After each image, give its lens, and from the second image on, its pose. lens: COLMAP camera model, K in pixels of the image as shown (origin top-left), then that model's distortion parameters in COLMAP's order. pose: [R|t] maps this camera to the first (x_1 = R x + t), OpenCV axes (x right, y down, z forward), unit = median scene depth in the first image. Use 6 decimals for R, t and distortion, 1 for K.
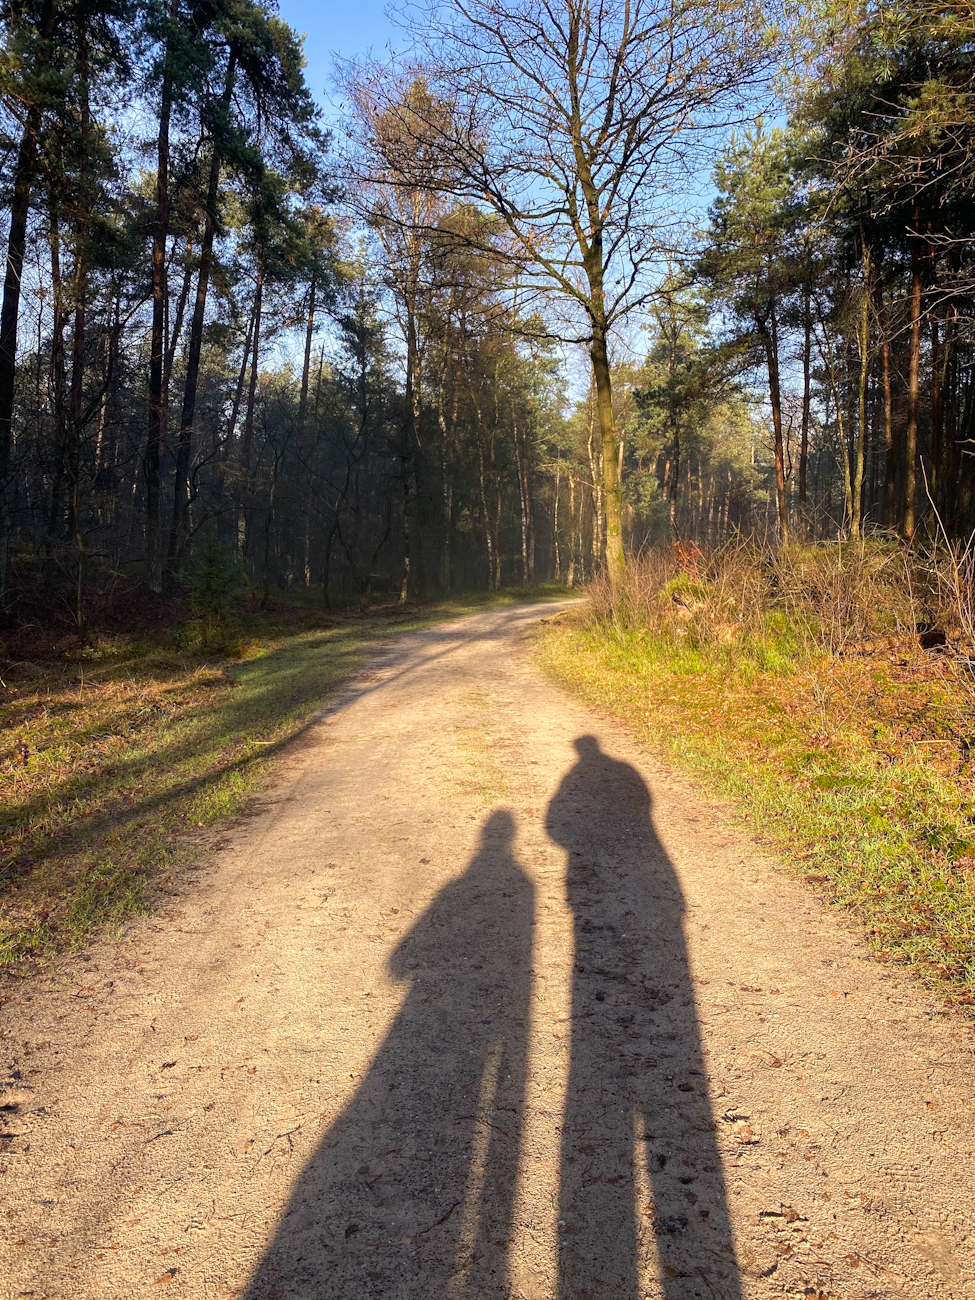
lens RADIAL K [[976.8, 0, 490.0], [0, 976.8, 658.8], [0, 0, 1]] dist [0.007743, -0.010647]
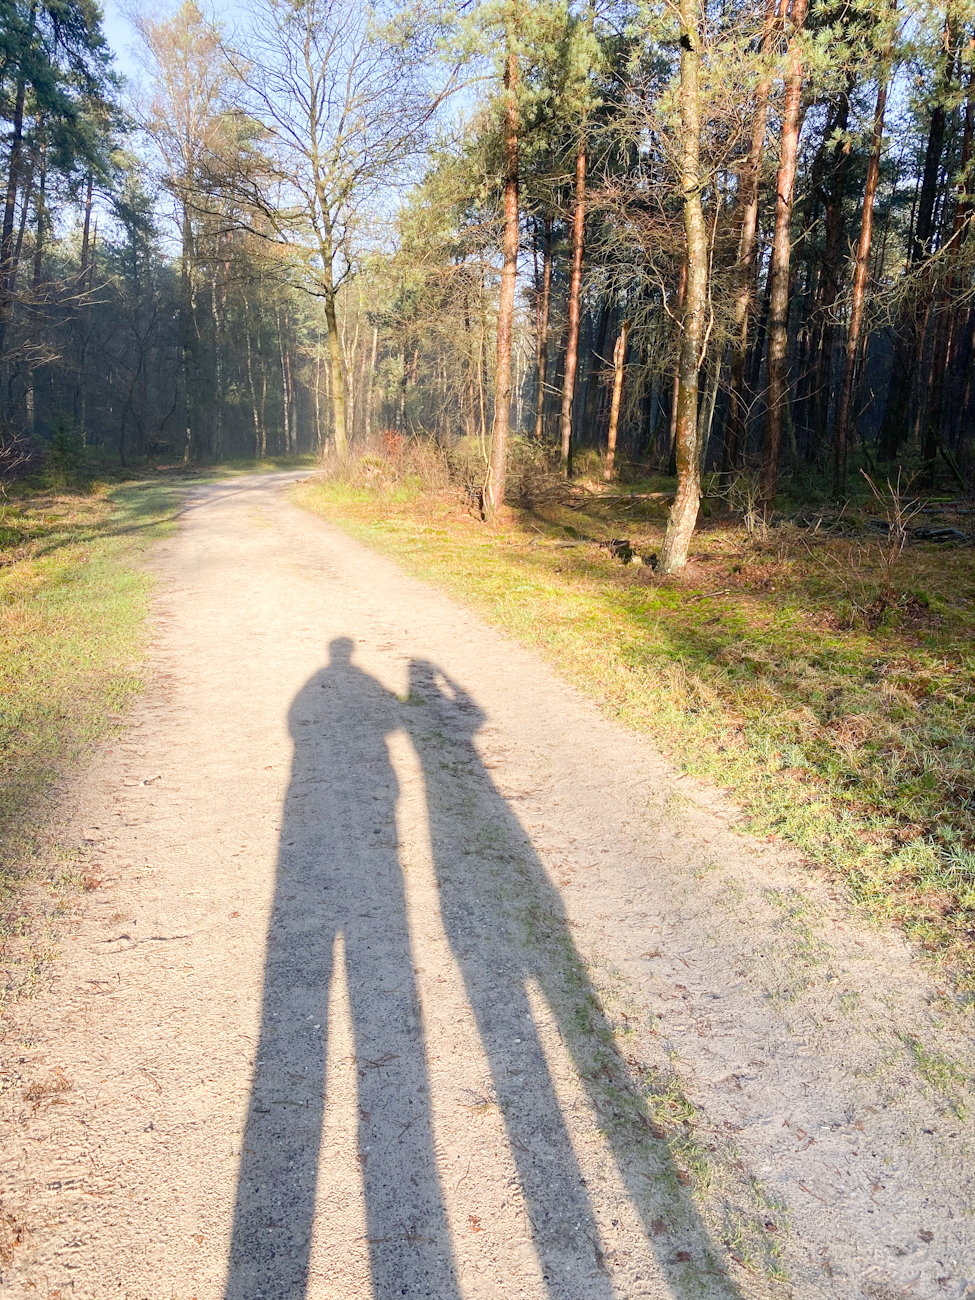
lens RADIAL K [[976.8, 0, 485.3], [0, 976.8, 648.1], [0, 0, 1]] dist [0.007743, -0.010647]
pose [[0.973031, -0.001696, 0.230669, -0.005588], [-0.024929, 0.993343, 0.112461, 0.027732], [-0.229324, -0.115178, 0.966512, -0.359417]]
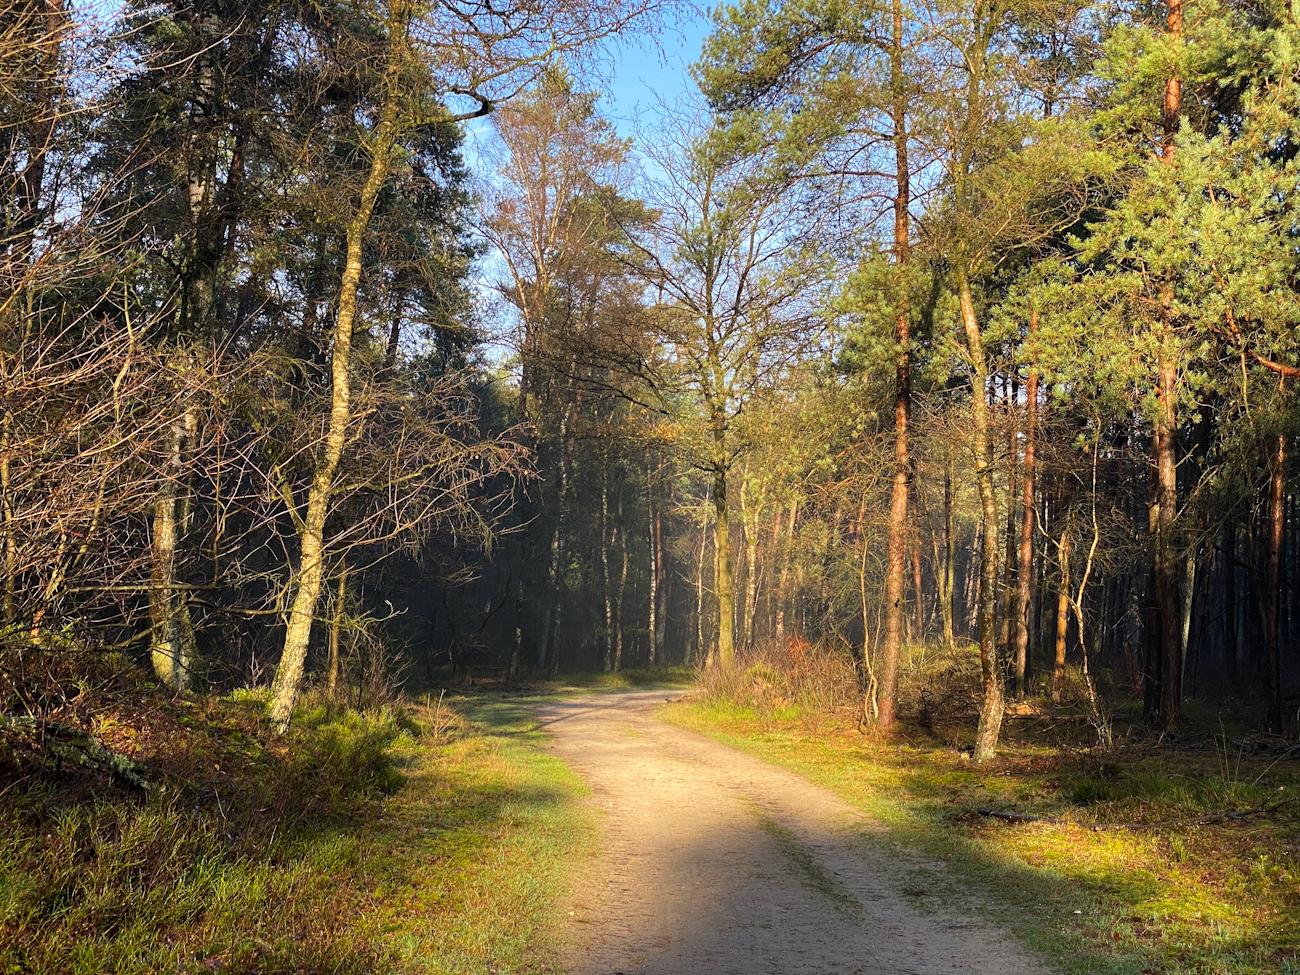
lens RADIAL K [[1897.9, 0, 643.6], [0, 1897.9, 490.9], [0, 0, 1]] dist [0.090026, 0.000000]
pose [[0.997614, 0.062888, 0.028496, -0.032528], [-0.057193, 0.983925, -0.169179, 0.065442], [-0.038677, 0.167145, 0.985173, -0.798681]]
